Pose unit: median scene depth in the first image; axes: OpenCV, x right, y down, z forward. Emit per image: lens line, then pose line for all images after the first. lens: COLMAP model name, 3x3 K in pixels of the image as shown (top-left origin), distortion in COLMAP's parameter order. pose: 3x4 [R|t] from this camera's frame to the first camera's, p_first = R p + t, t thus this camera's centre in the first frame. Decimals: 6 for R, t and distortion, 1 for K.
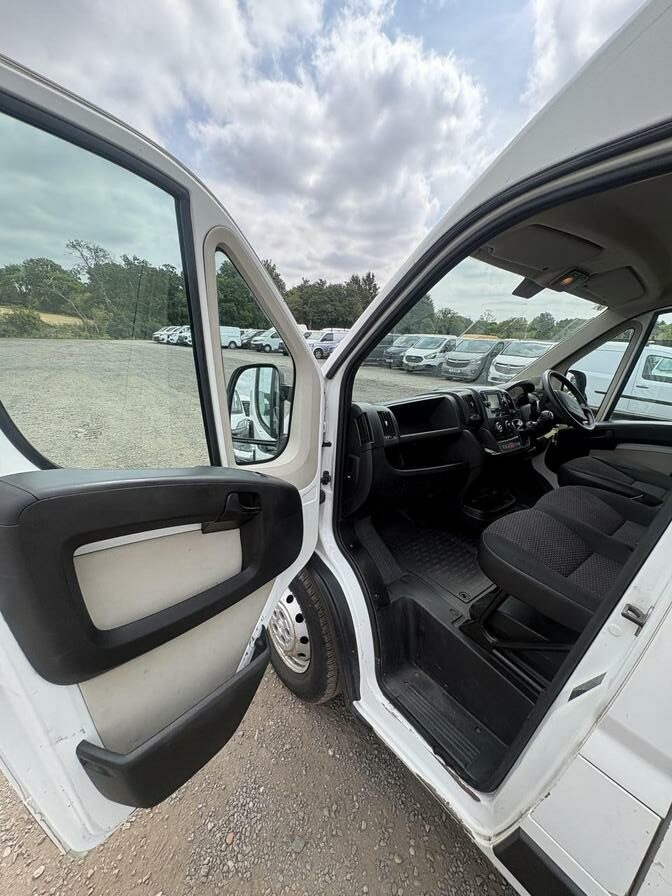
lens RADIAL K [[359.4, 0, 334.6], [0, 359.4, 447.7], [0, 0, 1]] dist [-0.000516, 0.000708]
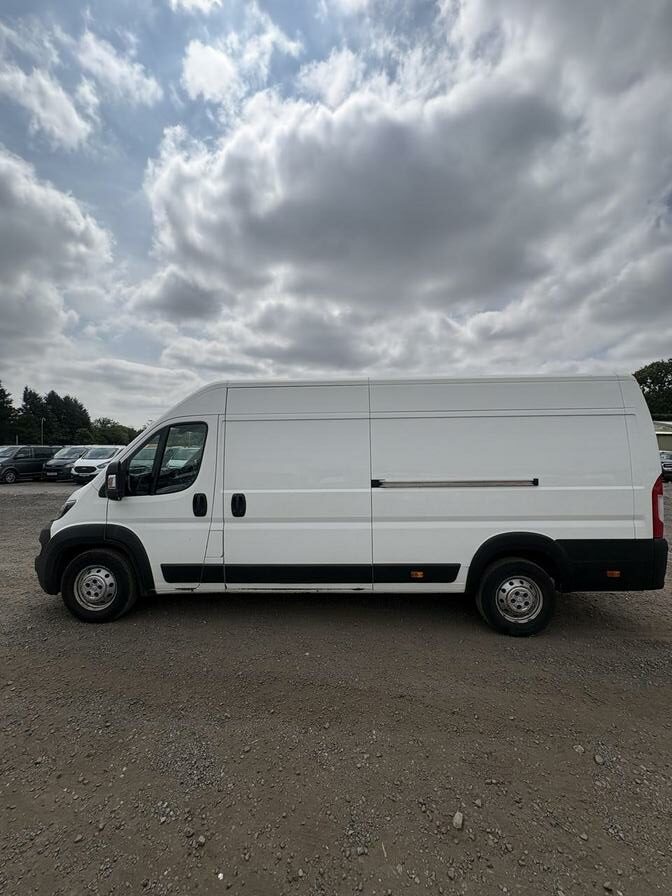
lens RADIAL K [[356.6, 0, 335.1], [0, 356.6, 449.5], [0, 0, 1]] dist [-0.000690, 0.000423]
pose [[0.654063, -0.049392, 0.754826, -0.077879], [0.258177, 0.952523, -0.161385, 0.044320], [-0.711017, 0.300435, 0.635762, -0.157523]]
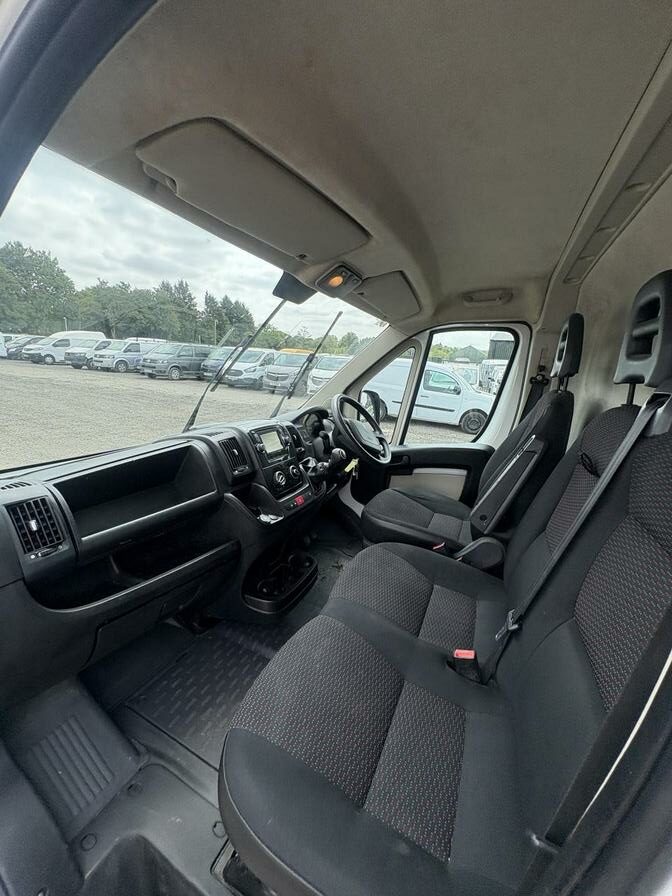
lens RADIAL K [[359.4, 0, 334.6], [0, 359.4, 447.7], [0, 0, 1]] dist [-0.000516, 0.000708]
pose [[0.895278, -0.092993, 0.435695, 0.026981], [0.107545, 0.994161, -0.008797, -0.010895], [-0.432333, 0.054733, 0.900051, 0.033008]]
